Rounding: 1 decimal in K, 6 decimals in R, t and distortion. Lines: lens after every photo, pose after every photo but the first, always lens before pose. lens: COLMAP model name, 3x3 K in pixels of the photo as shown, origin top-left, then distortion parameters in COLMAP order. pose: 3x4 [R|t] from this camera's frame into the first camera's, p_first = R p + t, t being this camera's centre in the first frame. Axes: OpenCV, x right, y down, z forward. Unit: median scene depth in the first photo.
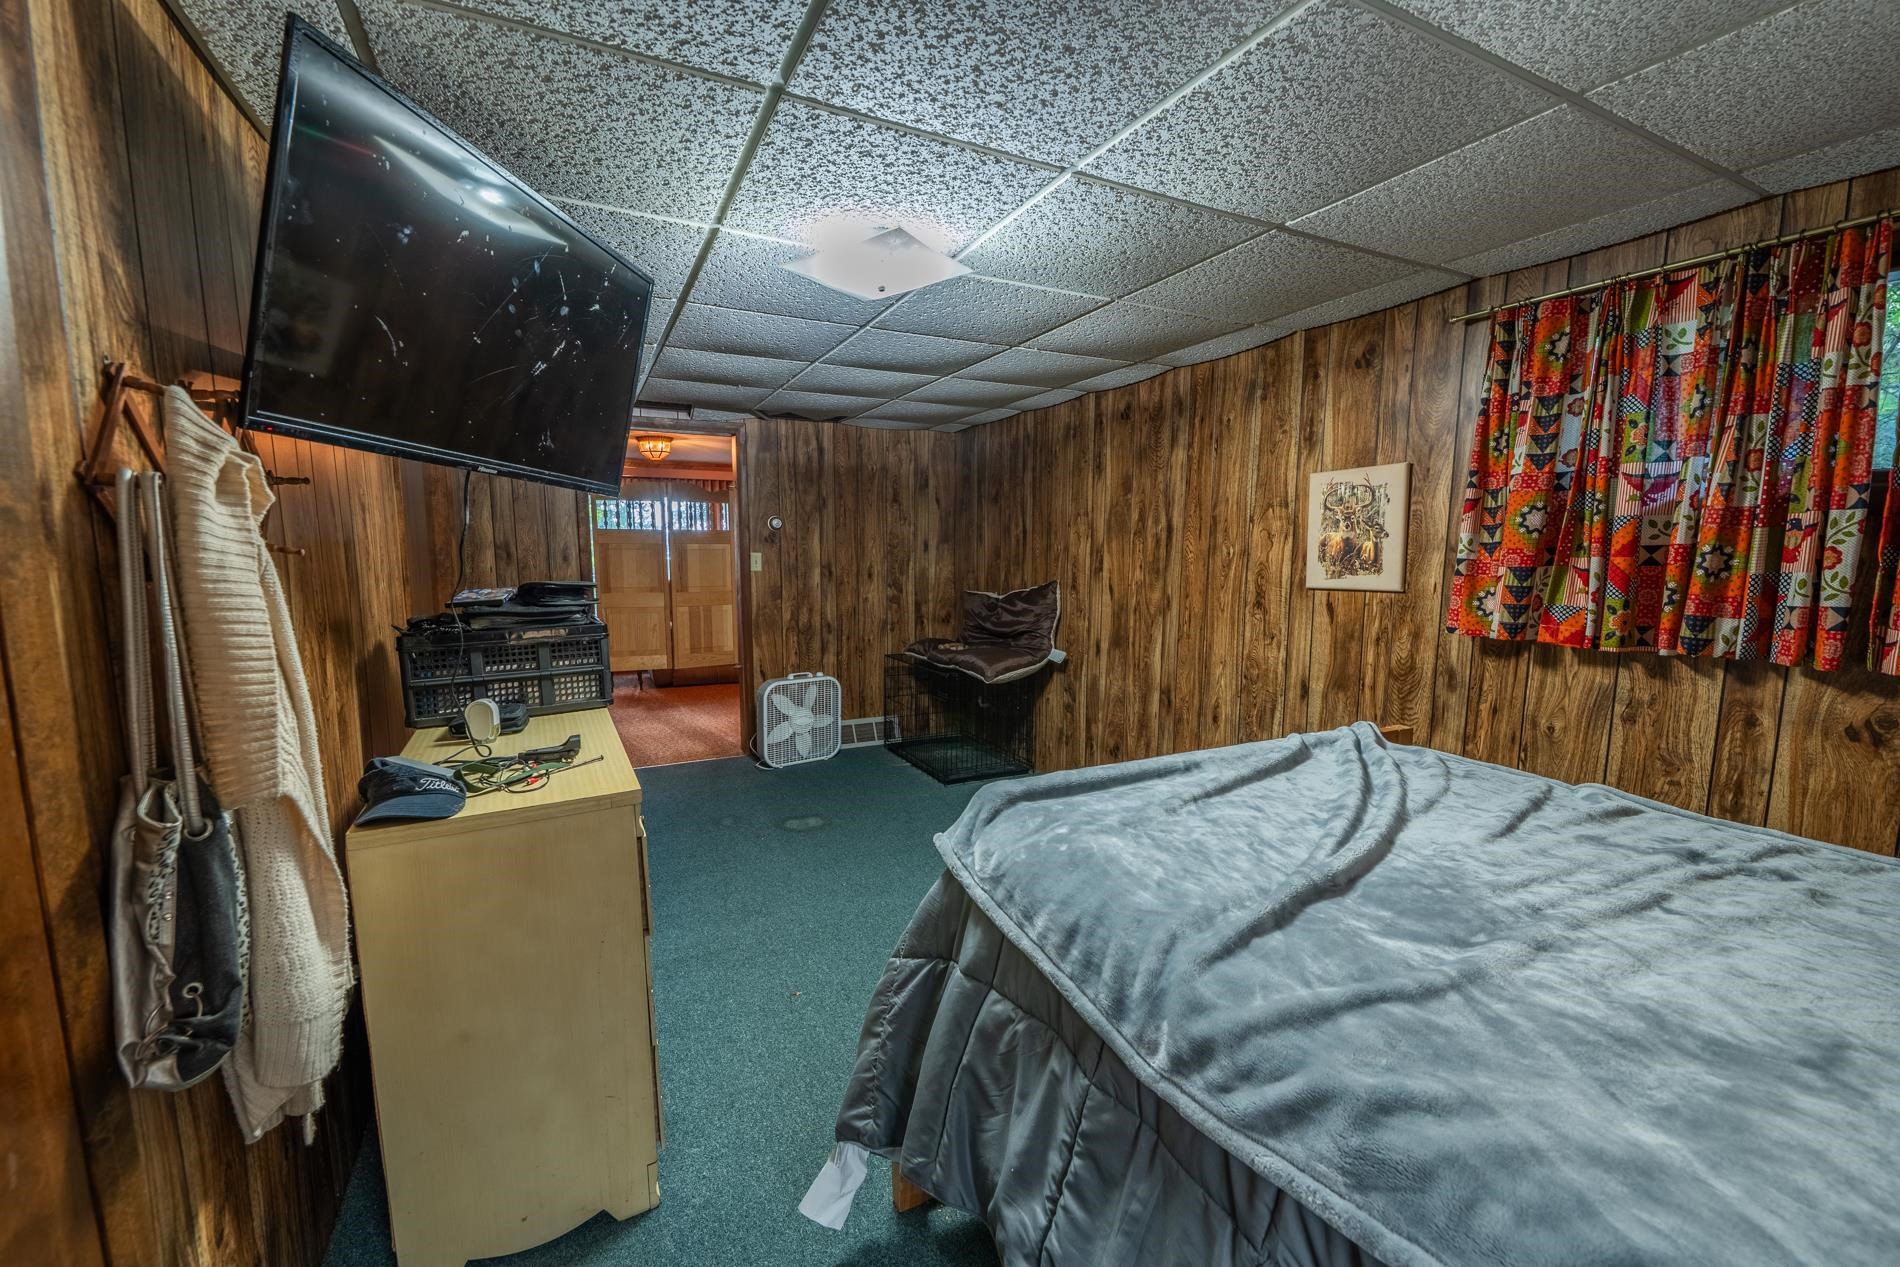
lens RADIAL K [[767.0, 0, 943.6], [0, 767.0, 647.6], [0, 0, 1]] dist [0.006227, -0.001212]
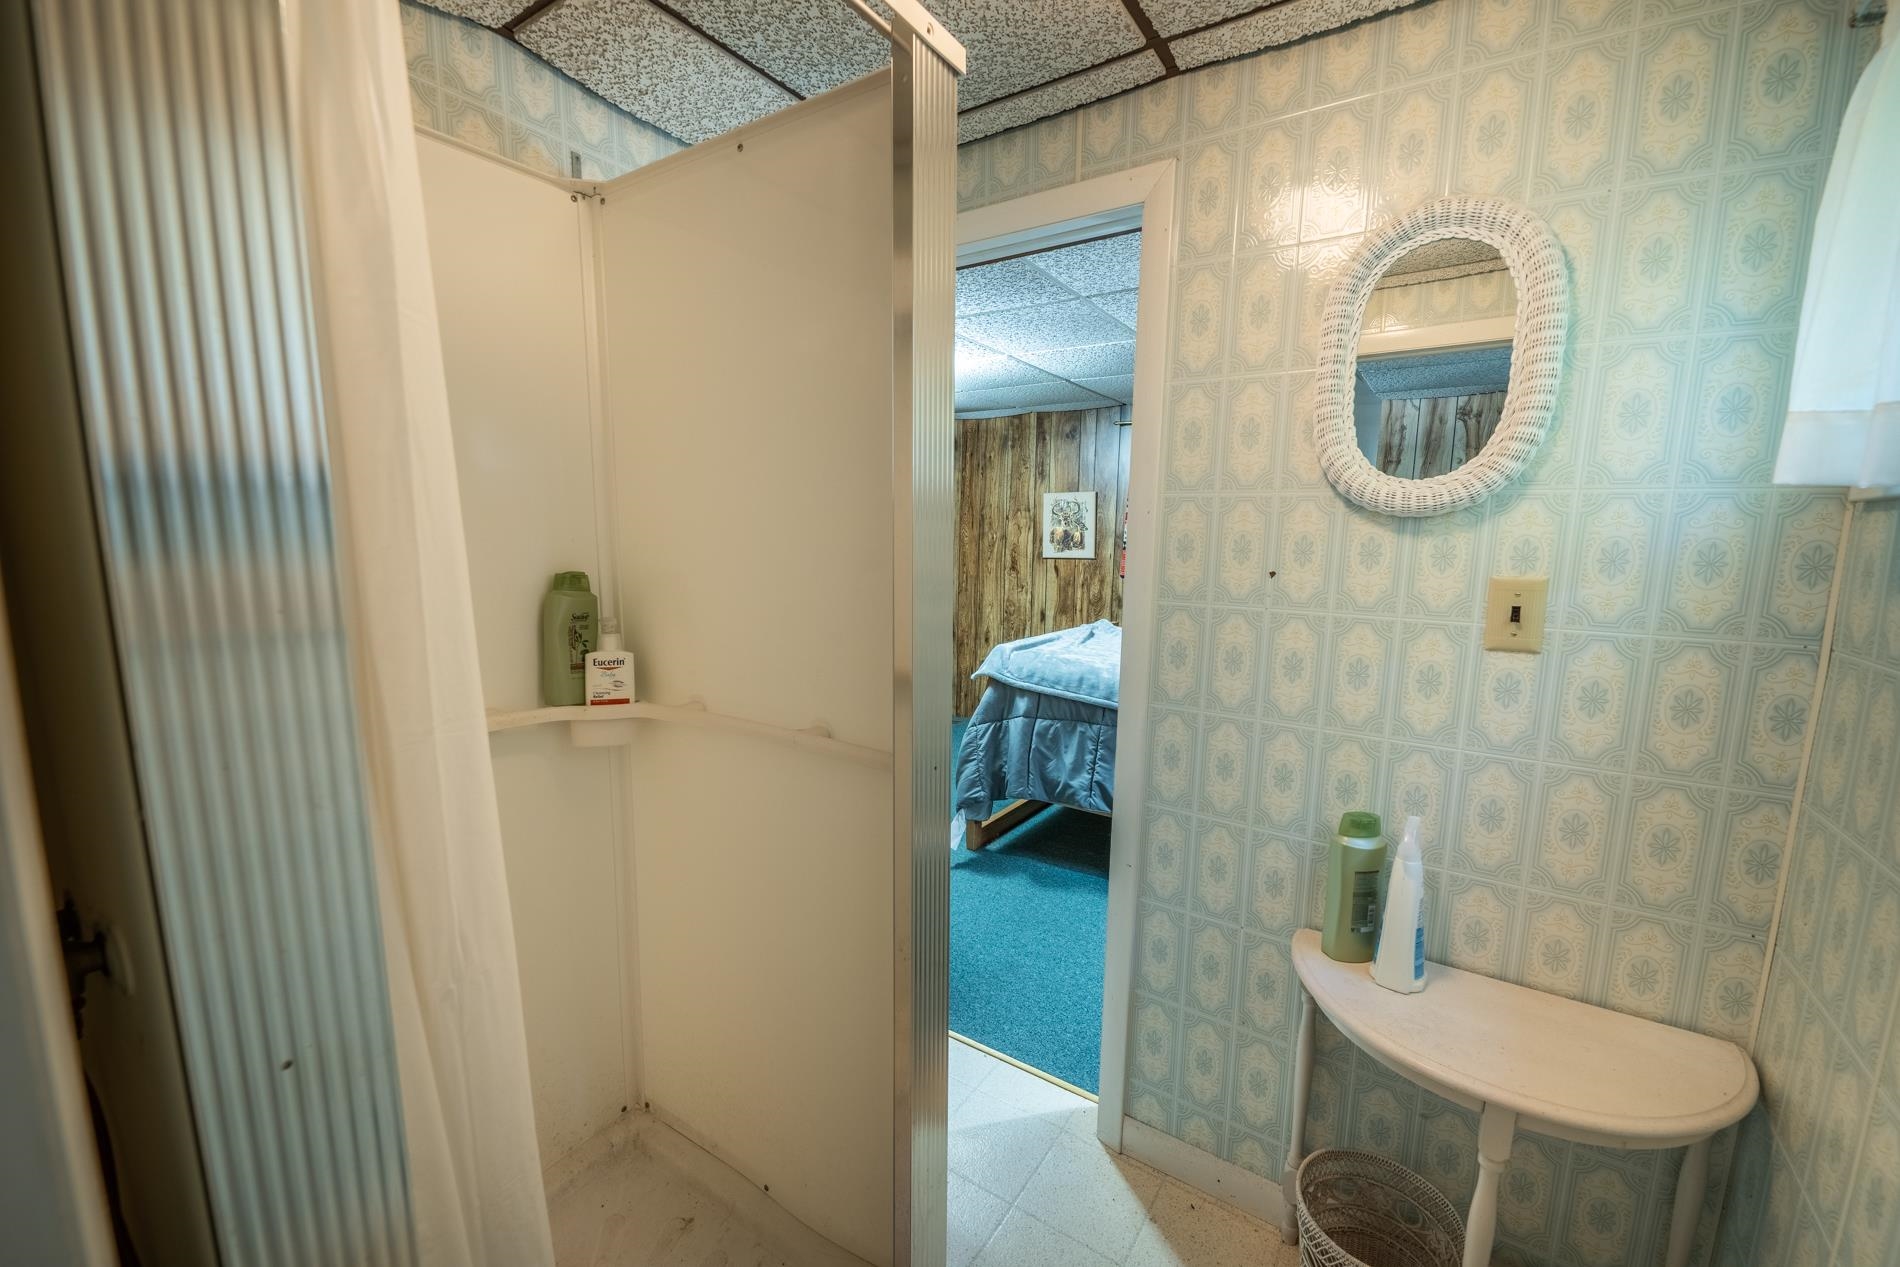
lens RADIAL K [[767.0, 0, 953.4], [0, 767.0, 641.4], [0, 0, 1]] dist [0.006227, -0.001212]
pose [[0.861801, -0.059390, 0.503758, -0.624174], [0.052300, 0.998233, 0.028215, 0.055419], [-0.504544, 0.002031, 0.863384, -0.433821]]
